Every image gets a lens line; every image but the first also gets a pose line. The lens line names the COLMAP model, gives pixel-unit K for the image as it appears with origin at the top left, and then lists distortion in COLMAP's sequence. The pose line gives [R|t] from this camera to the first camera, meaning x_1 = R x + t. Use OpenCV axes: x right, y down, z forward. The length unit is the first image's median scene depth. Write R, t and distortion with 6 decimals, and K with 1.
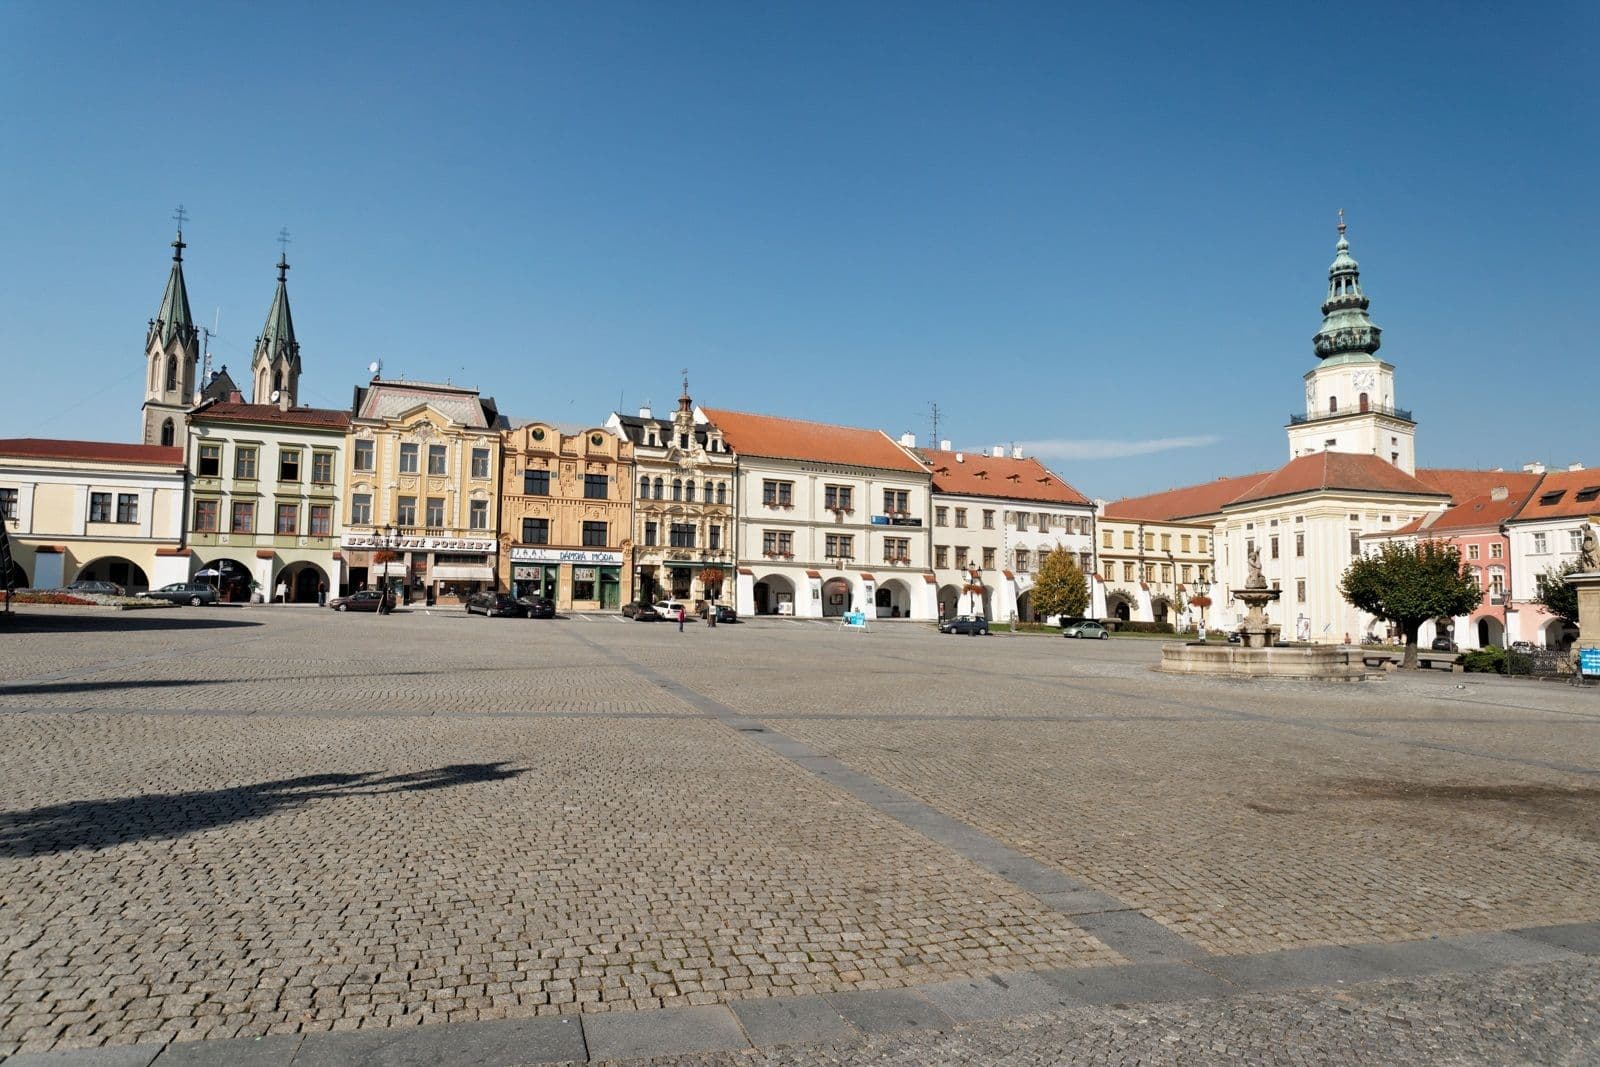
lens RADIAL K [[985.0, 0, 800.0], [0, 985.0, 533.5], [0, 0, 1]] dist [-0.005182, 0.003791]
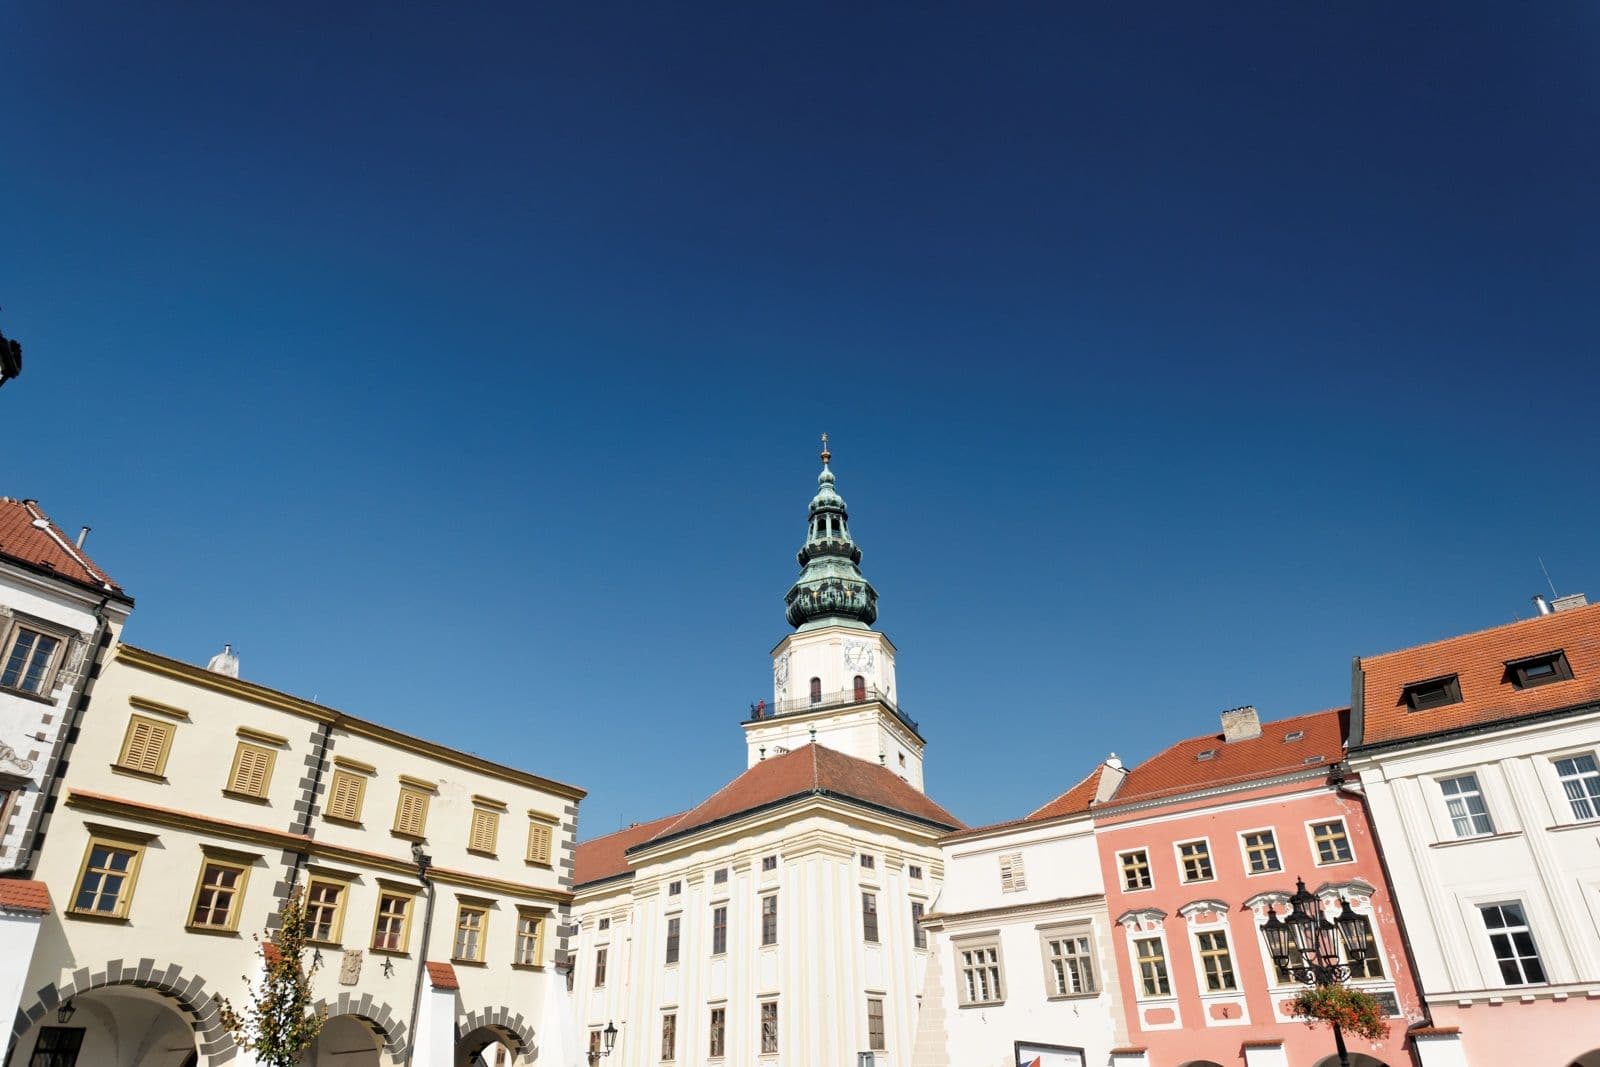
lens RADIAL K [[985.0, 0, 800.0], [0, 985.0, 533.5], [0, 0, 1]] dist [-0.005182, 0.003791]
pose [[0.856494, 0.235980, 0.459056, 0.252579], [-0.015445, 0.900690, -0.434187, 0.049393], [-0.515927, 0.364789, 0.775080, 0.542759]]
